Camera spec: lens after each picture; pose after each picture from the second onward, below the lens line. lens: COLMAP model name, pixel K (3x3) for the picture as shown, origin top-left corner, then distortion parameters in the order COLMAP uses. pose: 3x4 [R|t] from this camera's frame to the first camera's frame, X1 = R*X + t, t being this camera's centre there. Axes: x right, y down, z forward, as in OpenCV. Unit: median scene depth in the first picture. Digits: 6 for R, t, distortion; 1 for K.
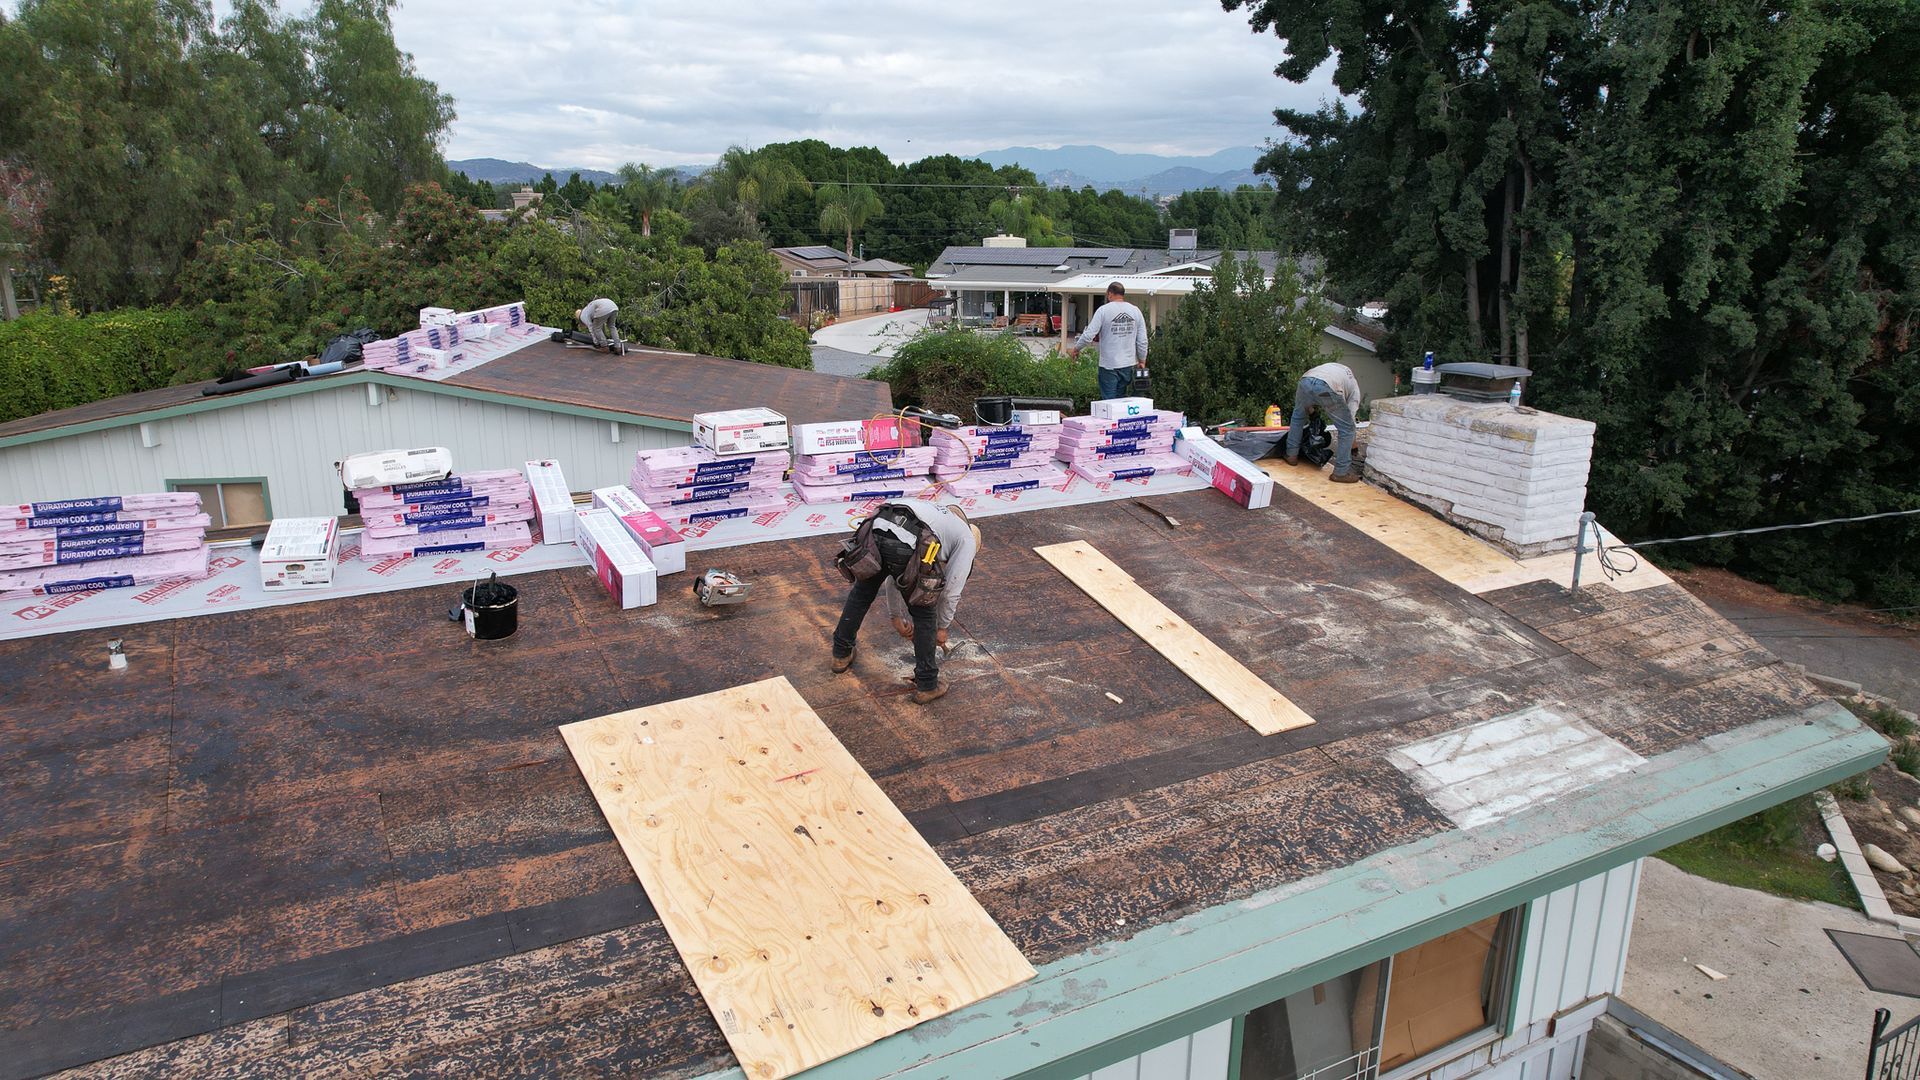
lens RADIAL K [[1221.4, 0, 966.4], [0, 1221.4, 544.2], [0, 0, 1]] dist [-0.074671, 0.066576]
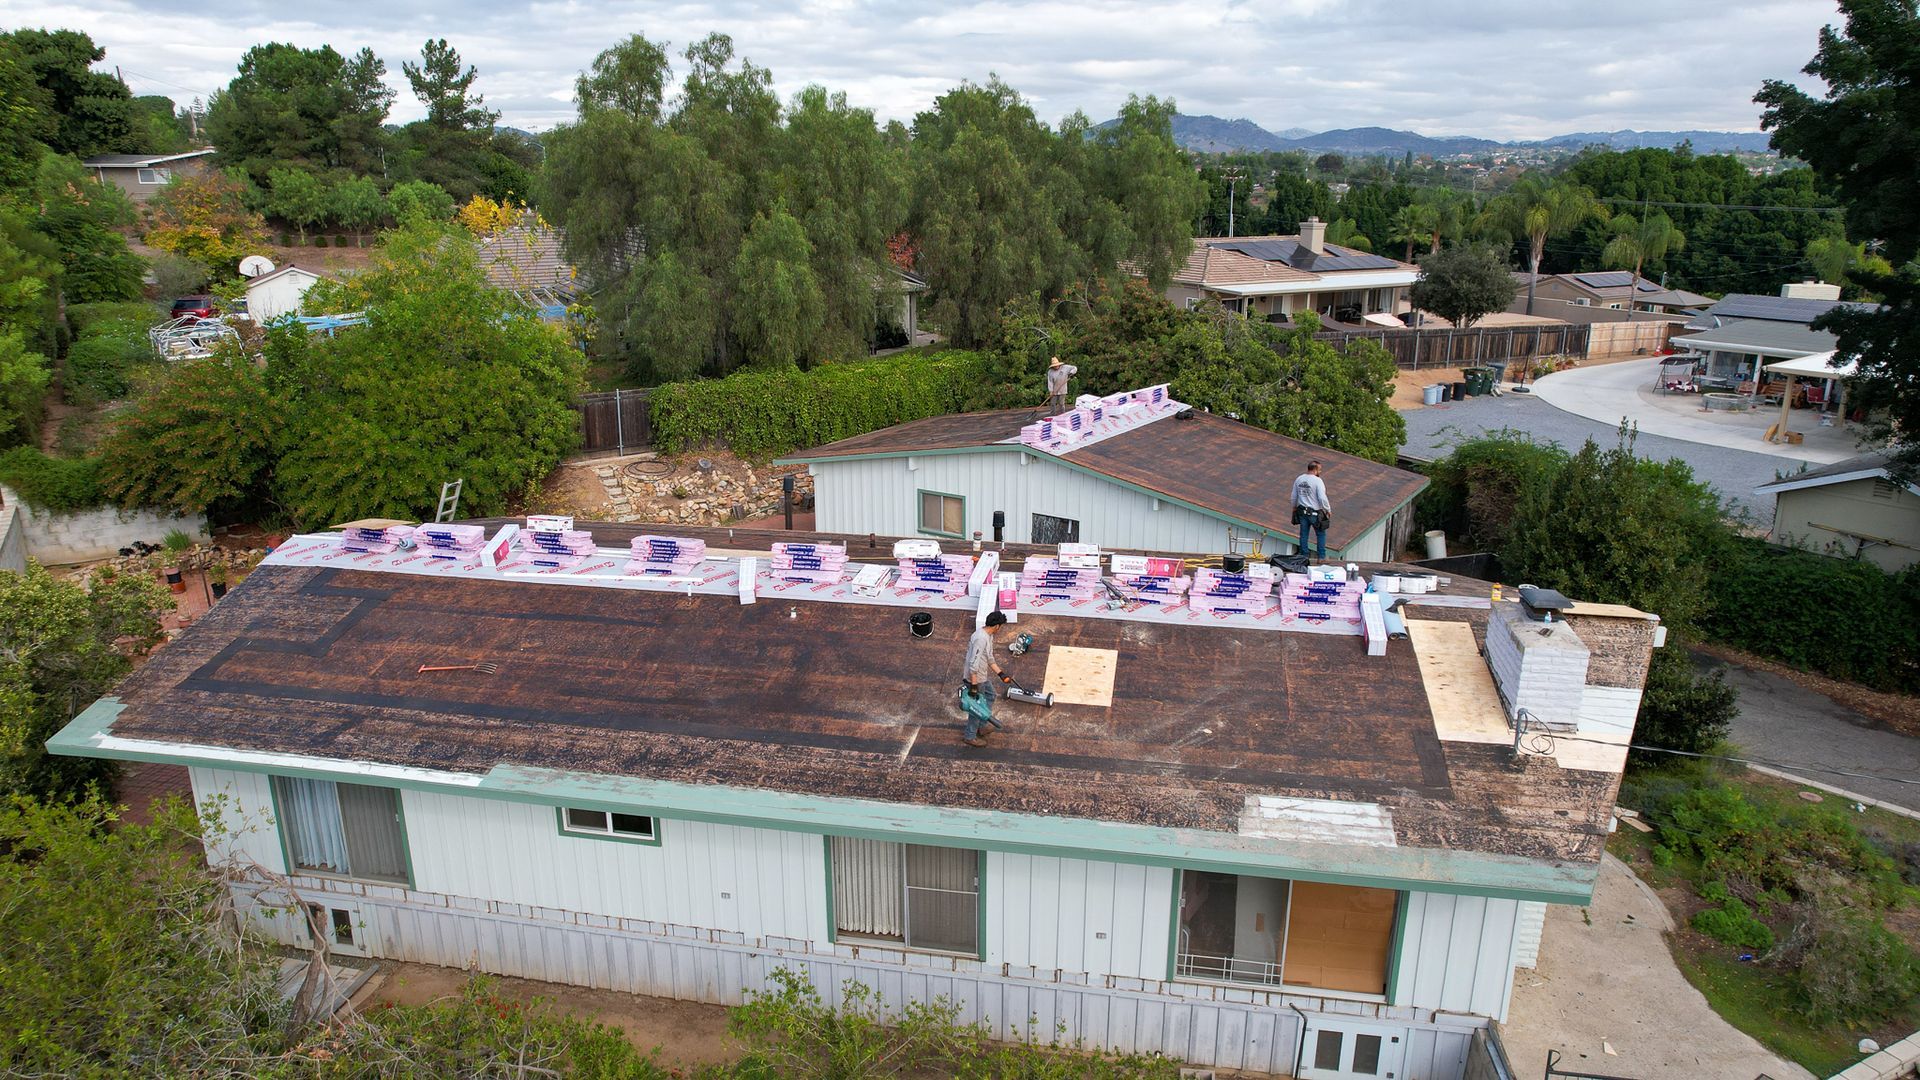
lens RADIAL K [[1221.4, 0, 960.8], [0, 1221.4, 545.0], [0, 0, 1]] dist [-0.074671, 0.066576]
pose [[0.779295, 0.177659, -0.600947, 0.854018], [-0.162407, 0.983464, 0.080138, -0.240498], [0.605247, 0.035147, 0.795262, -0.674117]]
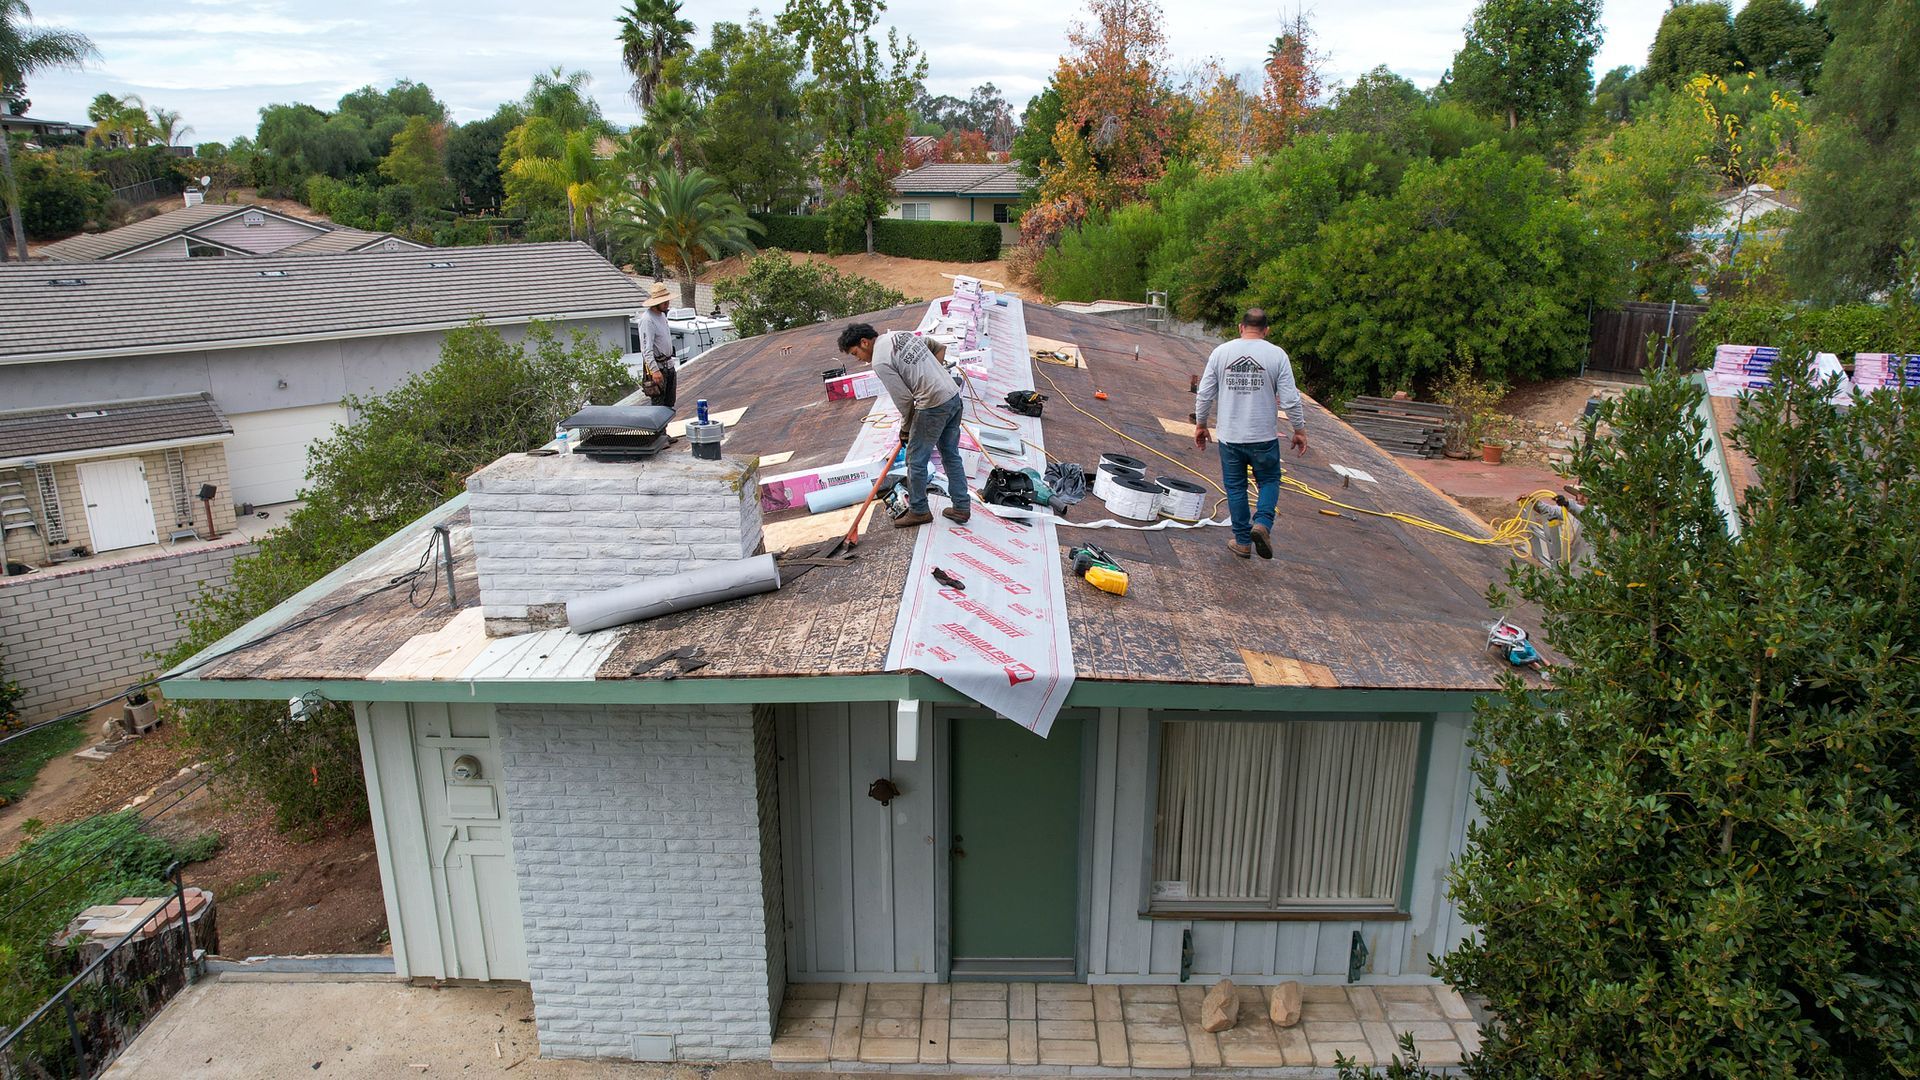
lens RADIAL K [[1221.4, 0, 963.9], [0, 1221.4, 537.0], [0, 0, 1]] dist [-0.074671, 0.066576]
pose [[-0.497665, 0.238859, -0.833832, 1.119659], [-0.232707, 0.889321, 0.393644, -0.491517], [0.835570, 0.389941, -0.387000, 1.735267]]
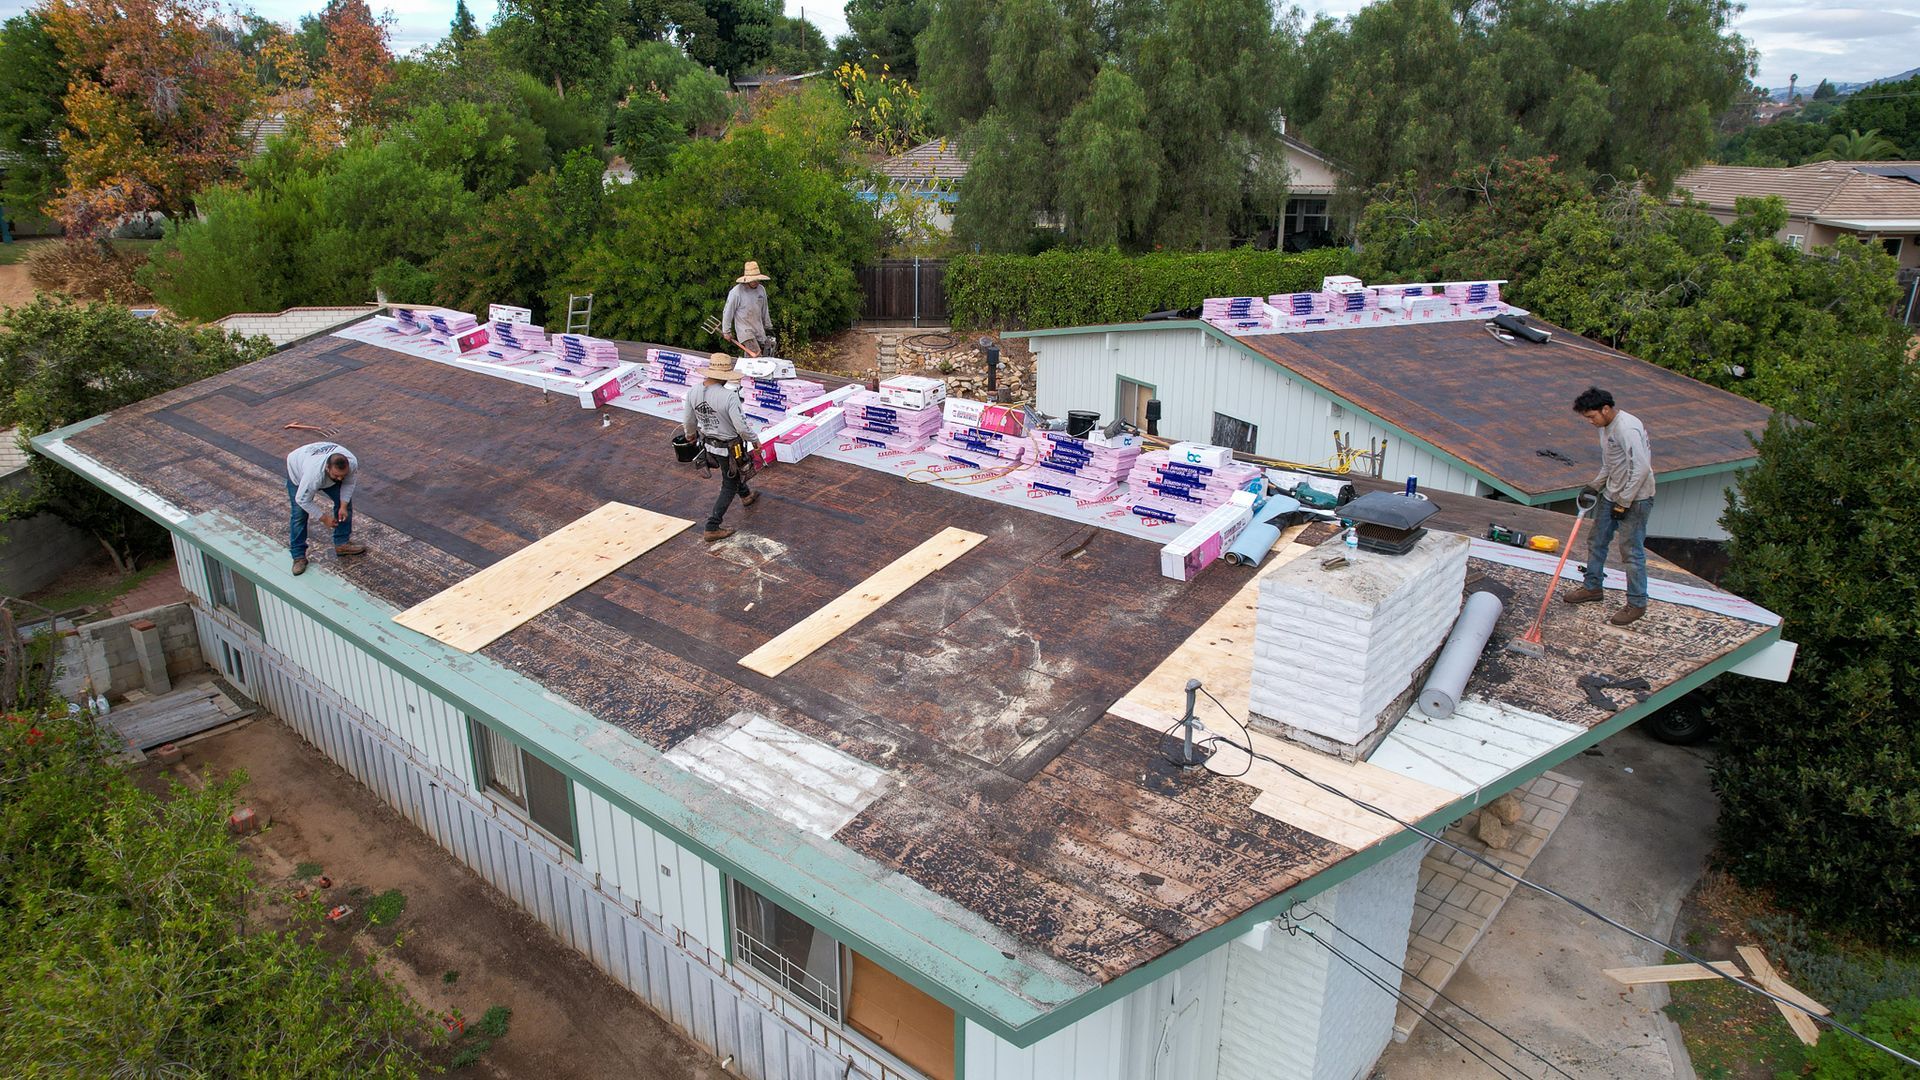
lens RADIAL K [[1221.4, 0, 963.1], [0, 1221.4, 541.3], [0, 0, 1]] dist [-0.074671, 0.066576]
pose [[0.356784, 0.297349, -0.885601, 1.180172], [-0.249594, 0.943870, 0.216360, -0.258353], [0.900227, 0.143847, 0.410974, 0.509292]]
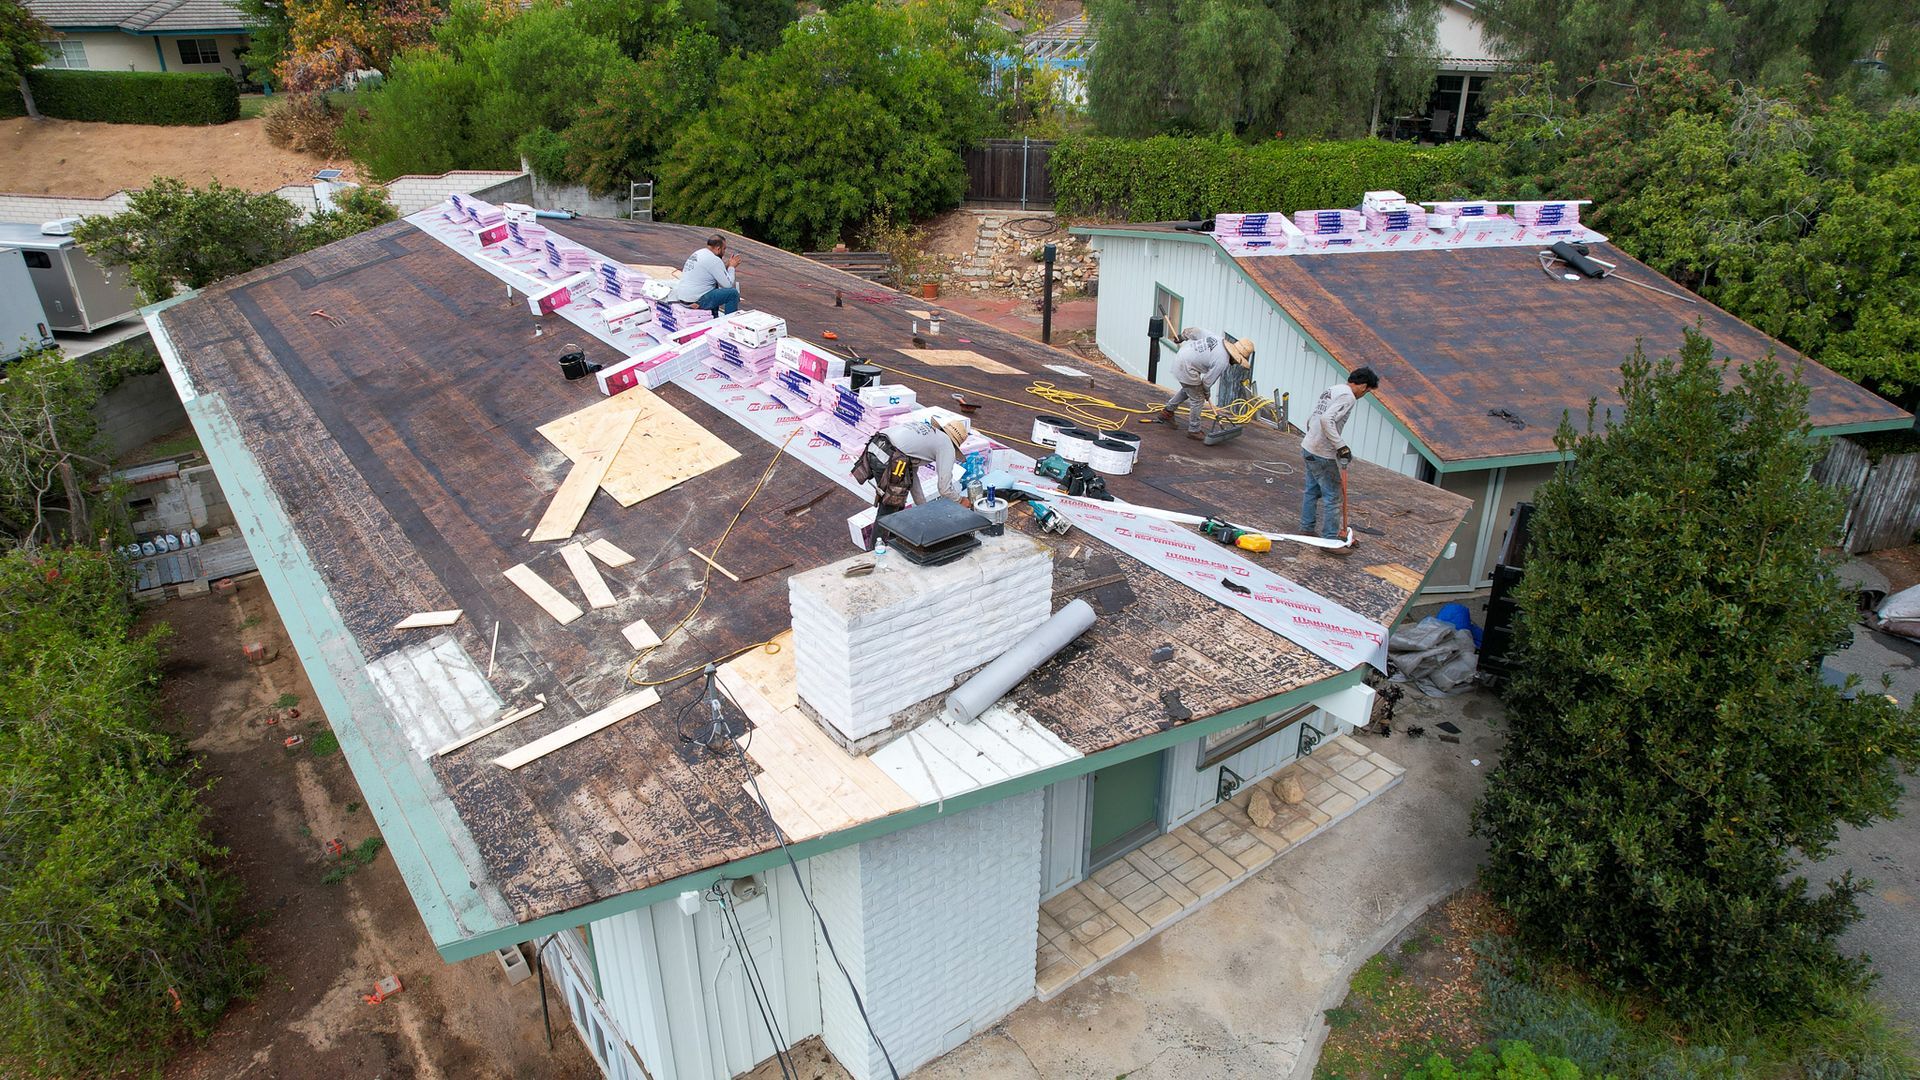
lens RADIAL K [[1221.4, 0, 962.5], [0, 1221.4, 538.9], [0, 0, 1]] dist [-0.074671, 0.066576]
pose [[0.146318, 0.424807, -0.893381, 1.332582], [-0.262856, 0.887331, 0.378880, -0.510340], [0.953676, 0.179393, 0.241496, 0.954117]]
